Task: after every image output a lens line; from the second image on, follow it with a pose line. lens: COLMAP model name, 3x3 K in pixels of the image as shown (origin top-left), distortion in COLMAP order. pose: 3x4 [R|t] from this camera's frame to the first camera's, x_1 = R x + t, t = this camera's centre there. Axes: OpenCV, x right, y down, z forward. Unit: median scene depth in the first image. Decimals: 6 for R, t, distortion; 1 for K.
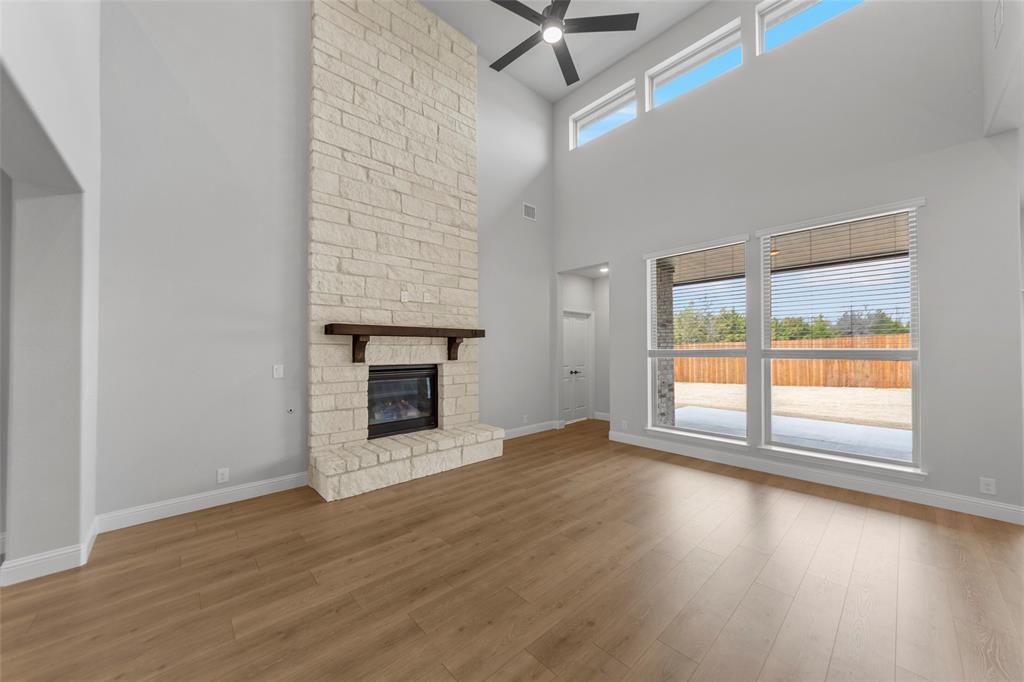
lens RADIAL K [[368.4, 0, 529.1], [0, 368.4, 346.3], [0, 0, 1]] dist [-0.000591, 0.000966]
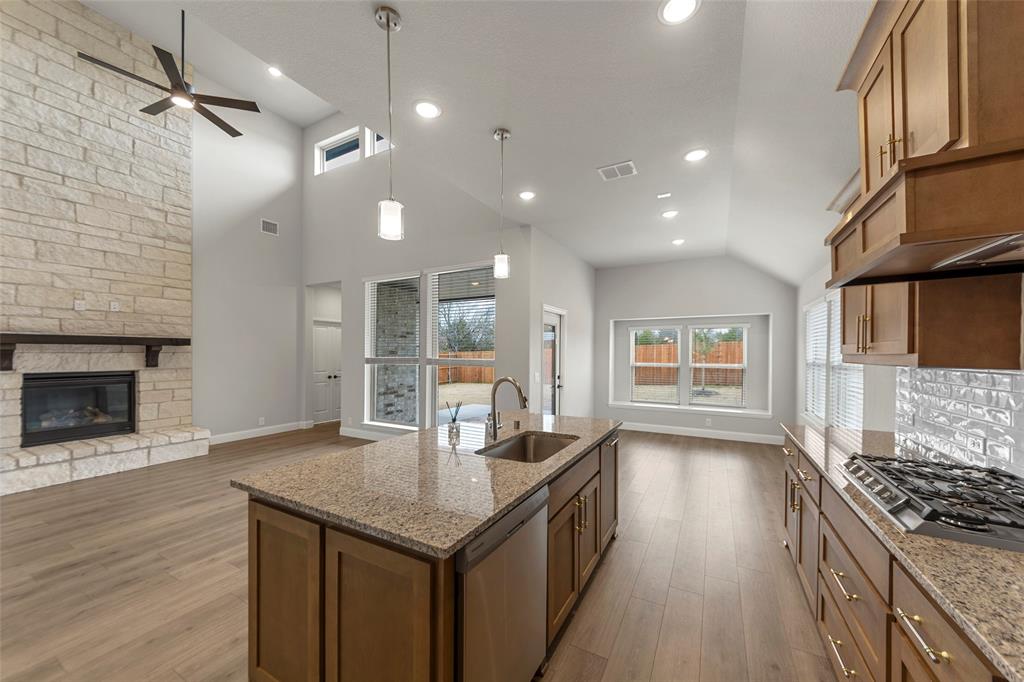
lens RADIAL K [[368.4, 0, 517.8], [0, 368.4, 354.2], [0, 0, 1]] dist [-0.000591, 0.000966]
pose [[0.951562, 0.007322, 0.307371, 0.497206], [-0.011434, 0.999868, 0.011578, -0.025011], [-0.307246, -0.014532, 0.951519, -0.341737]]
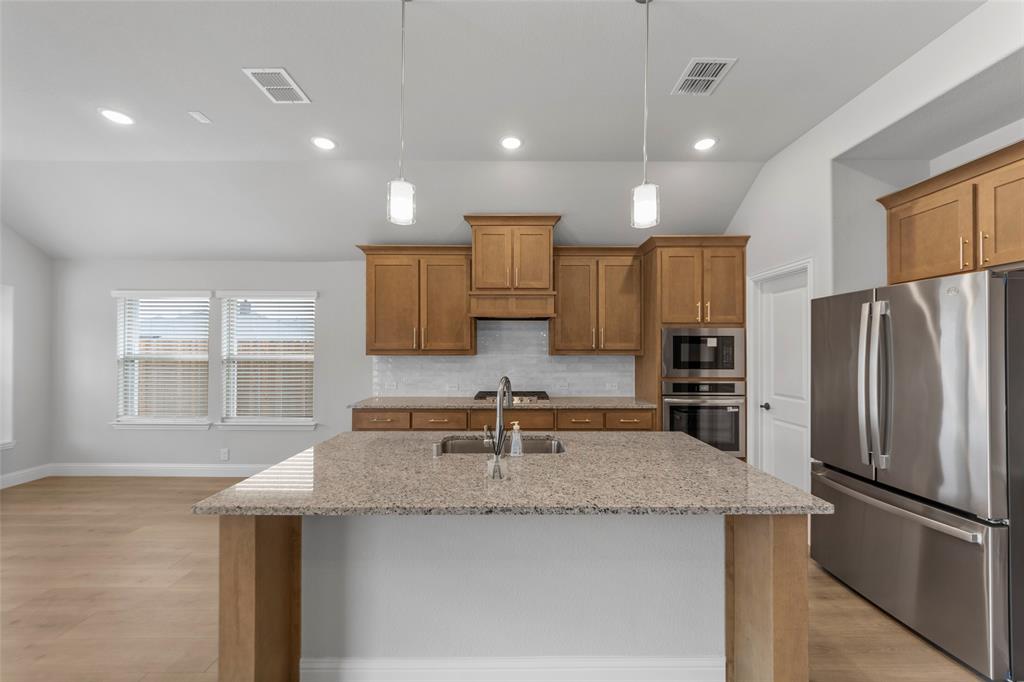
lens RADIAL K [[368.4, 0, 509.6], [0, 368.4, 345.6], [0, 0, 1]] dist [-0.000591, 0.000966]
pose [[-0.716608, 0.011622, 0.697380, 0.326939], [-0.005665, 0.999731, -0.022483, -0.015680], [-0.697453, -0.020062, -0.716349, 0.451612]]
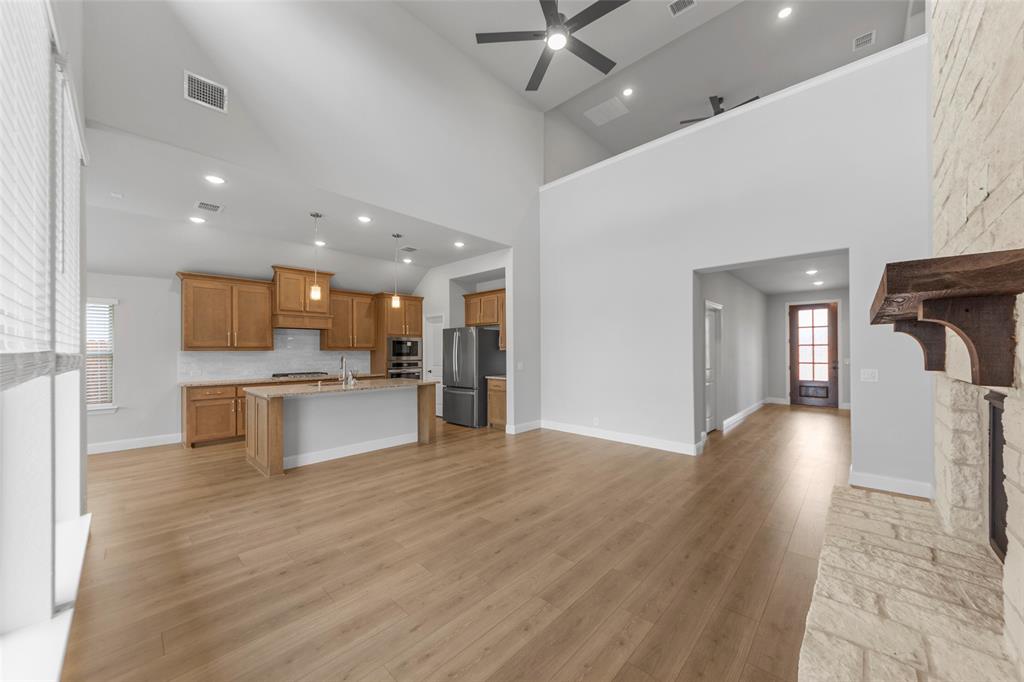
lens RADIAL K [[368.4, 0, 520.8], [0, 368.4, 347.5], [0, 0, 1]] dist [-0.000591, 0.000966]
pose [[-0.997987, 0.009202, -0.062755, 0.153483], [0.010326, 0.999792, -0.017615, 0.010211], [0.062580, -0.018227, -0.997873, 1.330359]]
